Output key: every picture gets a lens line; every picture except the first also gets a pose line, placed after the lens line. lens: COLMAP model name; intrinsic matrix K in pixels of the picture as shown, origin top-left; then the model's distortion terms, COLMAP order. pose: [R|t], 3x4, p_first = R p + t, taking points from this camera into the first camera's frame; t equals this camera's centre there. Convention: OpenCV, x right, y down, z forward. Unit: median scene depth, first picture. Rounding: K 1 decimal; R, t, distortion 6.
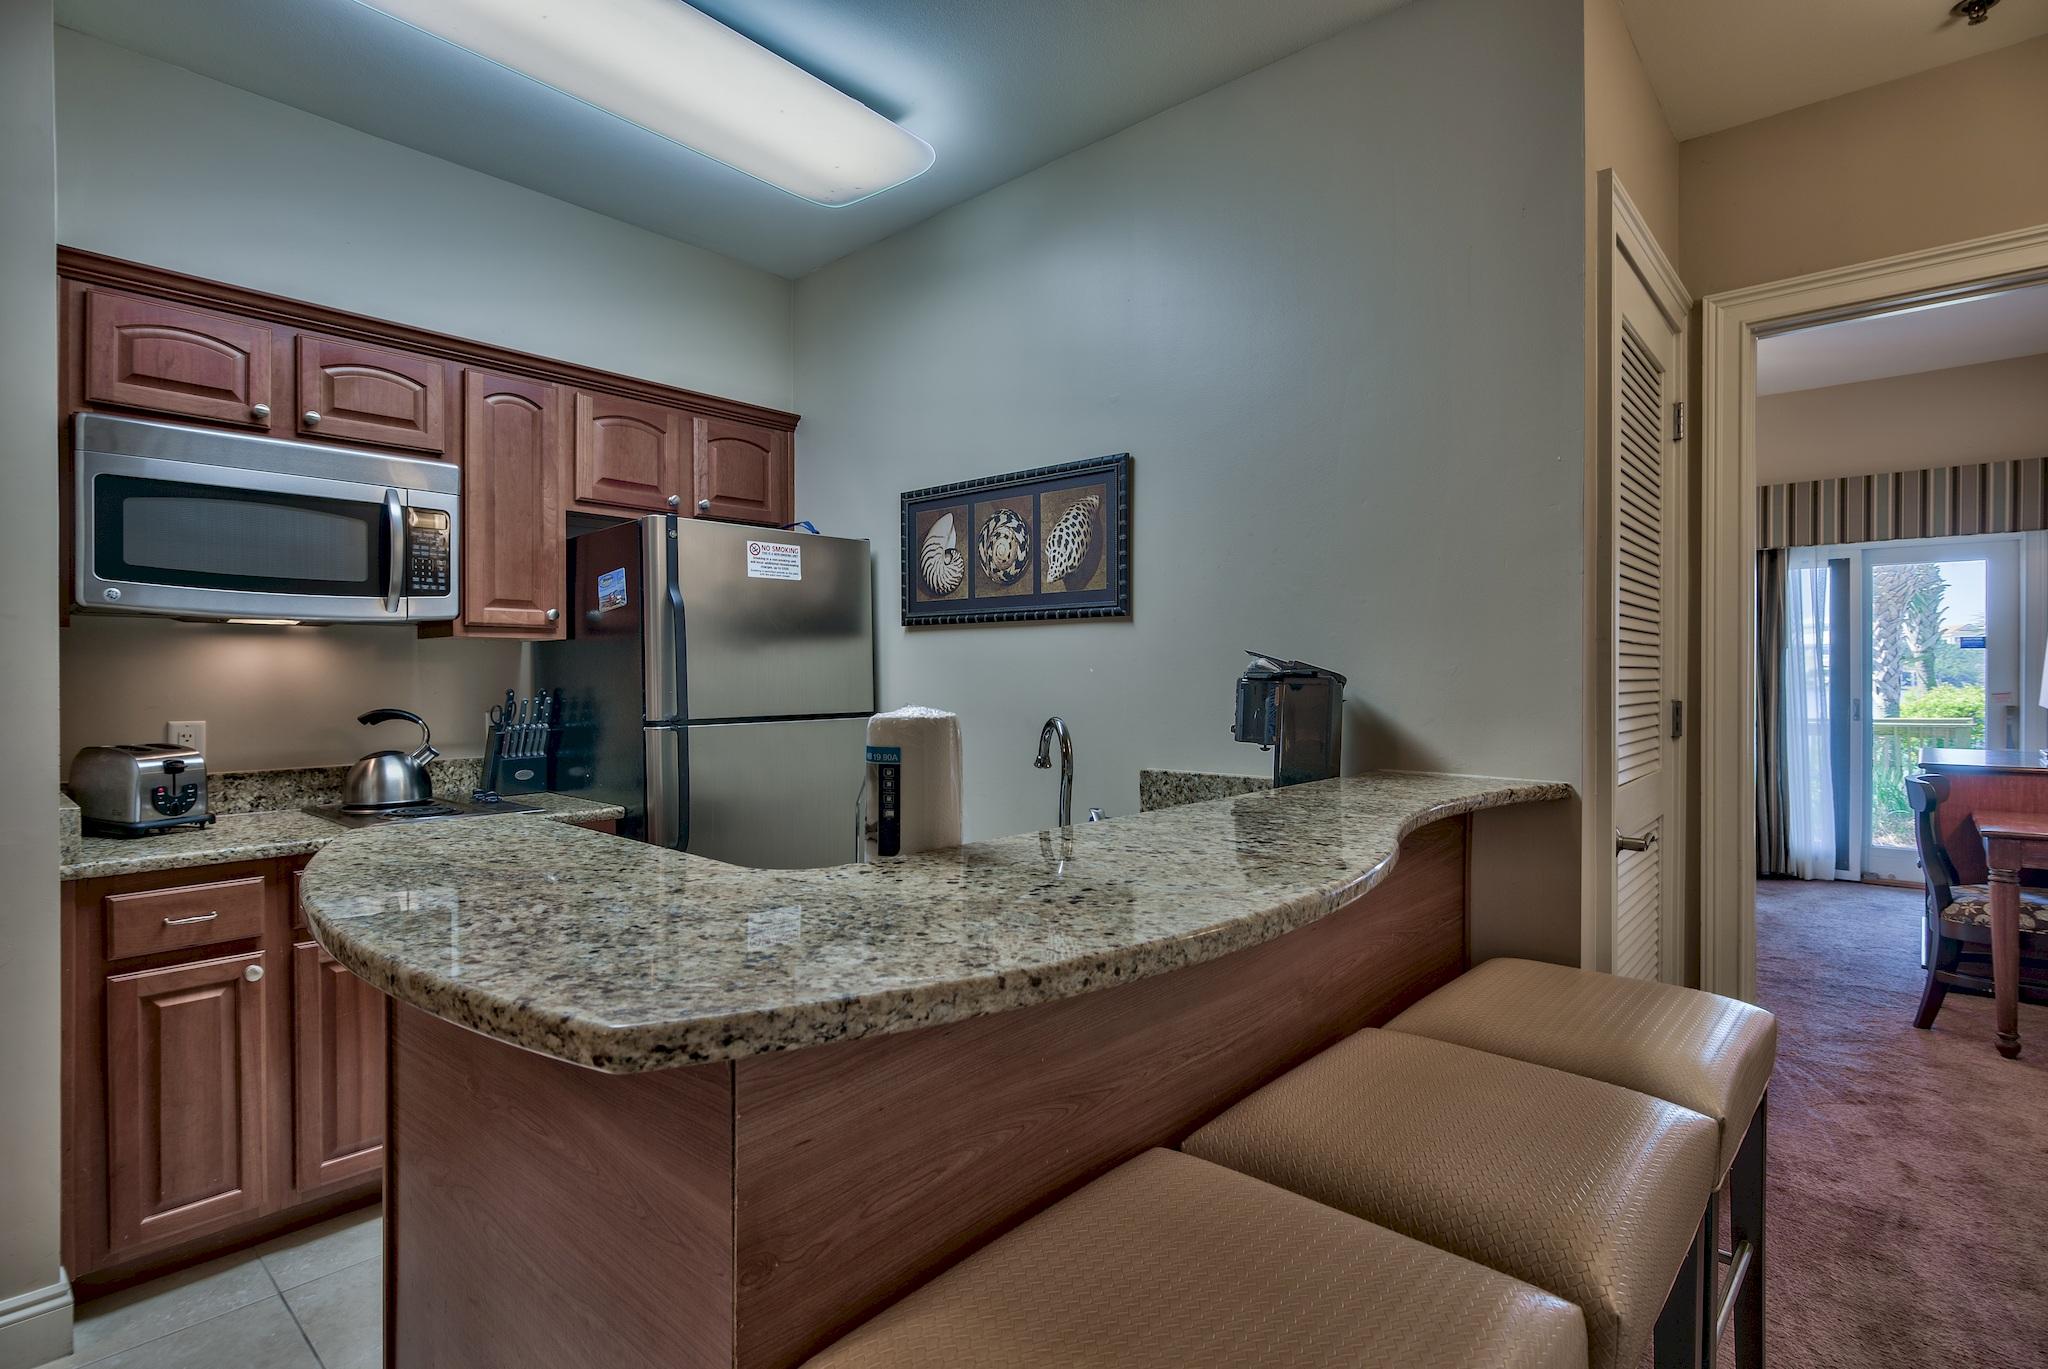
lens RADIAL K [[997.9, 0, 1024.0], [0, 997.9, 684.5], [0, 0, 1]] dist [-0.011111, 0.000556]
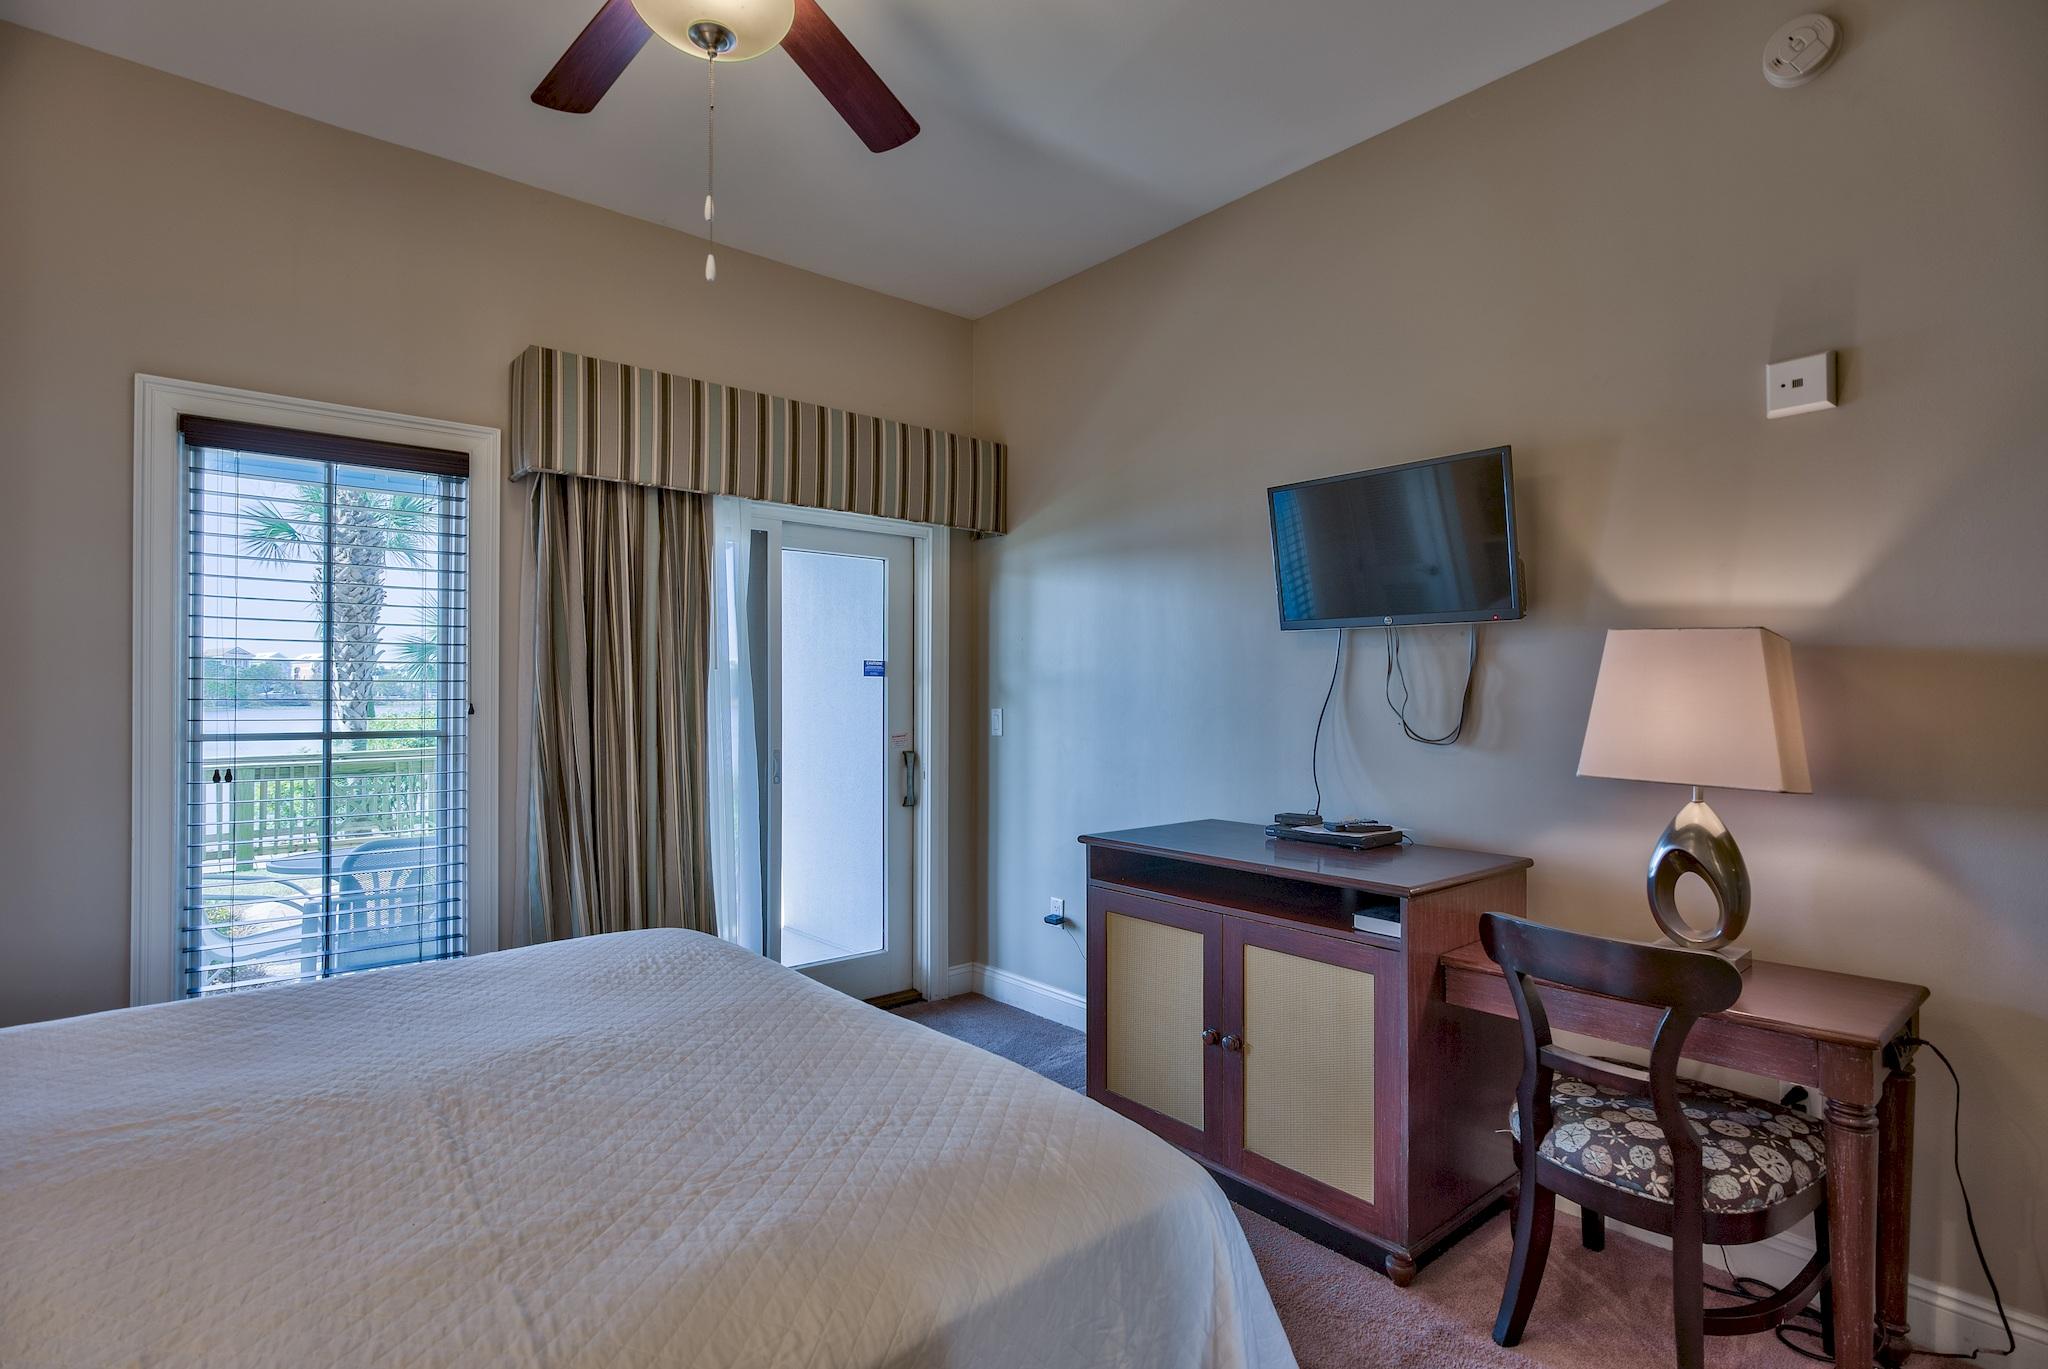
lens RADIAL K [[1005.9, 0, 1028.4], [0, 1005.9, 693.6], [0, 0, 1]] dist [-0.001131, -0.000064]
pose [[0.134619, 0.006703, 0.990875, 0.206726], [0.004353, 0.999963, -0.007356, -0.017202], [-0.990888, 0.005304, 0.134584, 0.743729]]
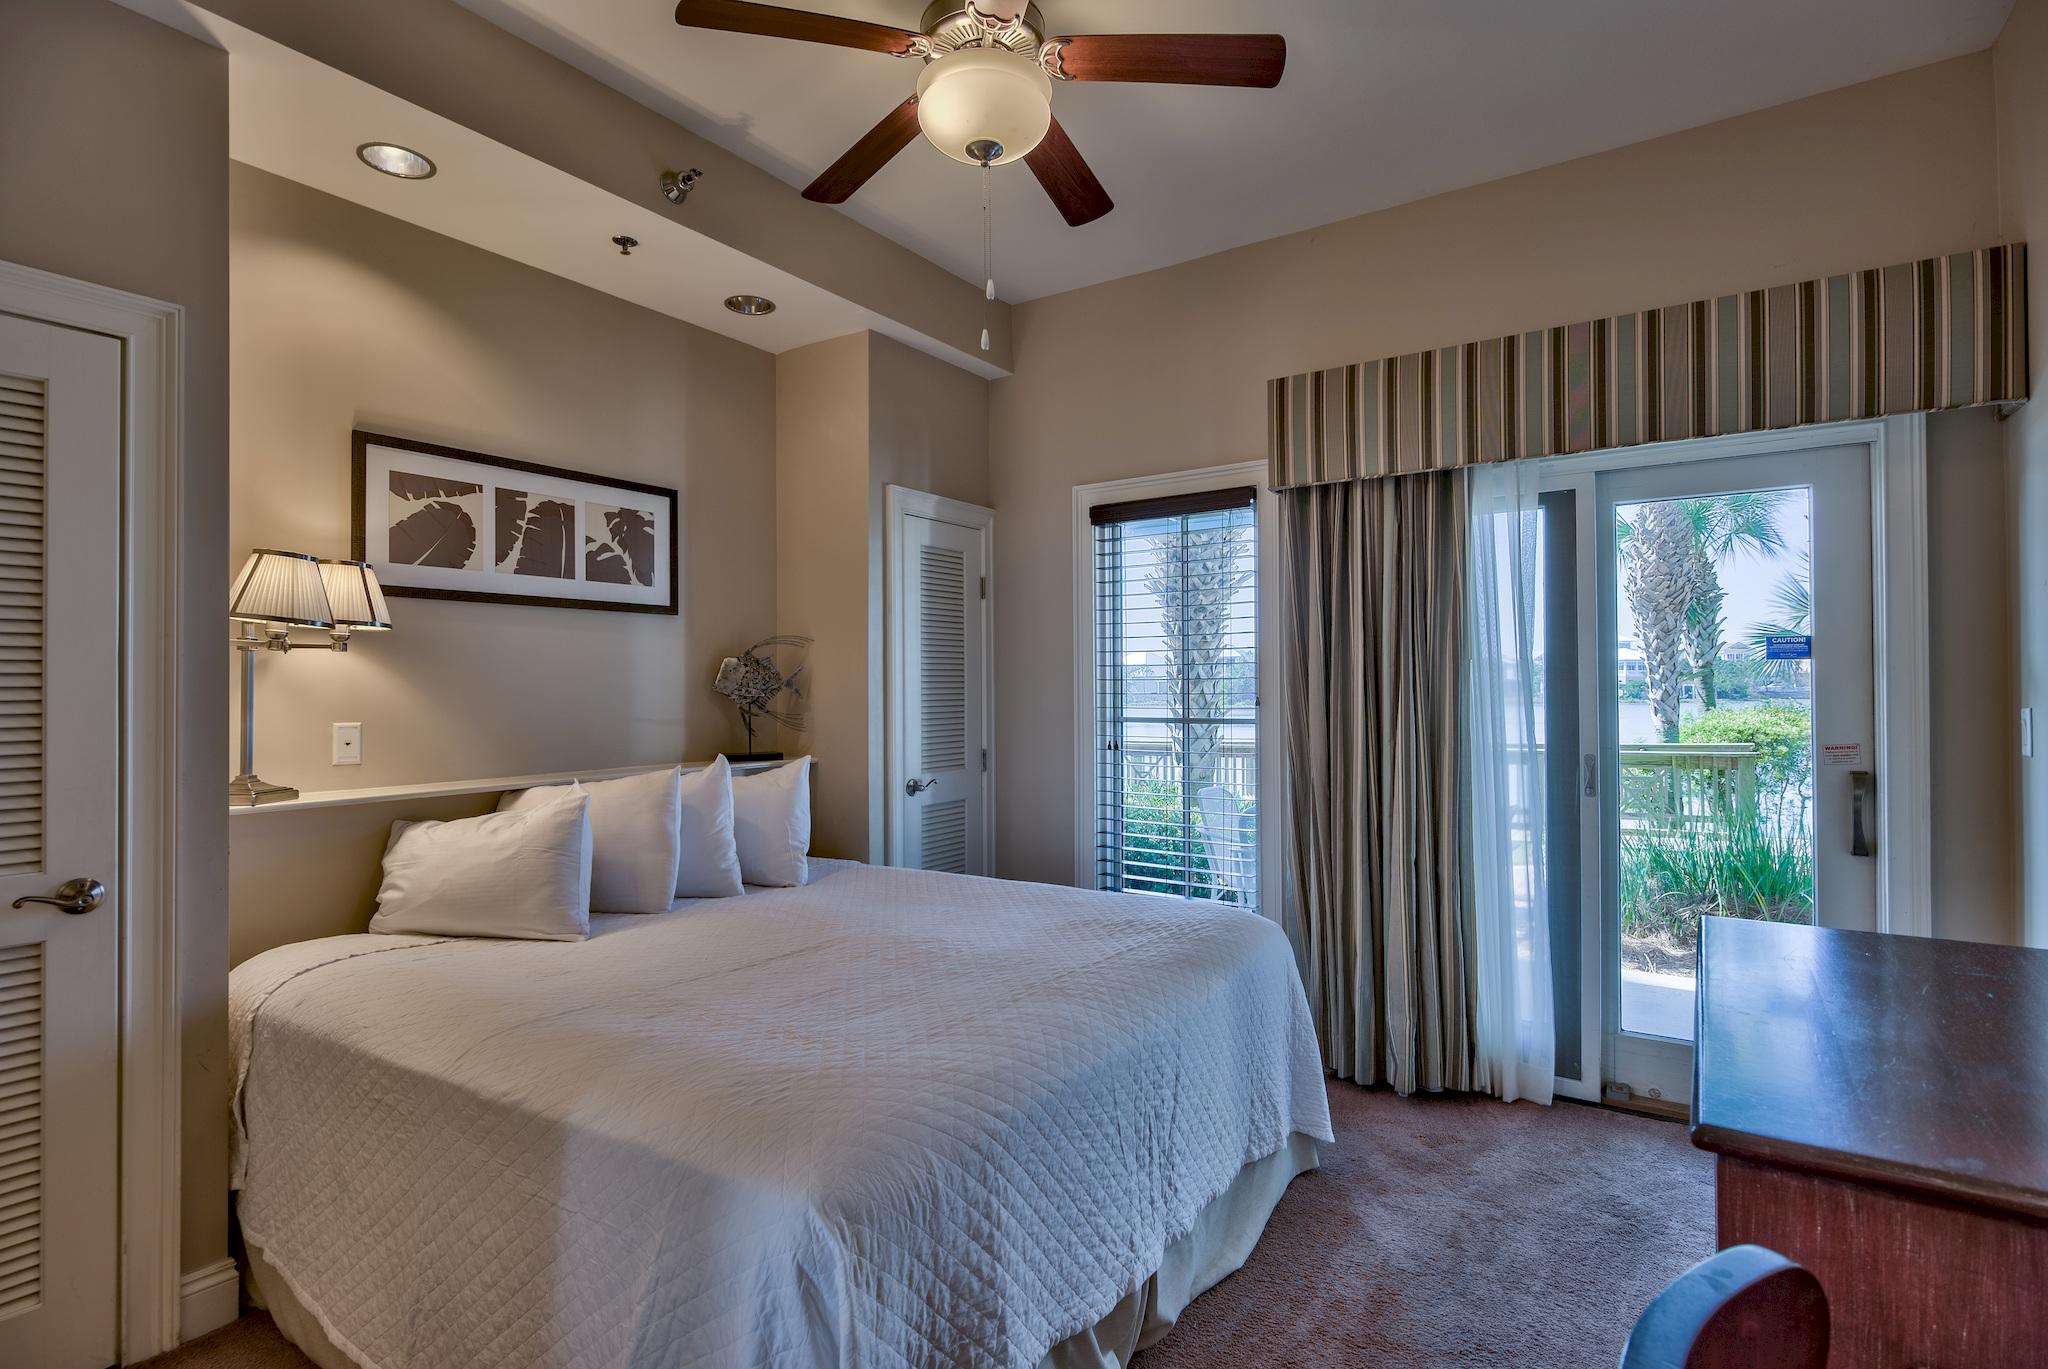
lens RADIAL K [[997.9, 0, 1024.0], [0, 997.9, 684.5], [0, 0, 1]] dist [-0.011111, 0.000556]
pose [[0.990389, -0.001411, 0.138299, 0.463998], [0.003533, 0.999880, -0.015098, -0.015750], [-0.138262, 0.015441, 0.990275, 0.511221]]
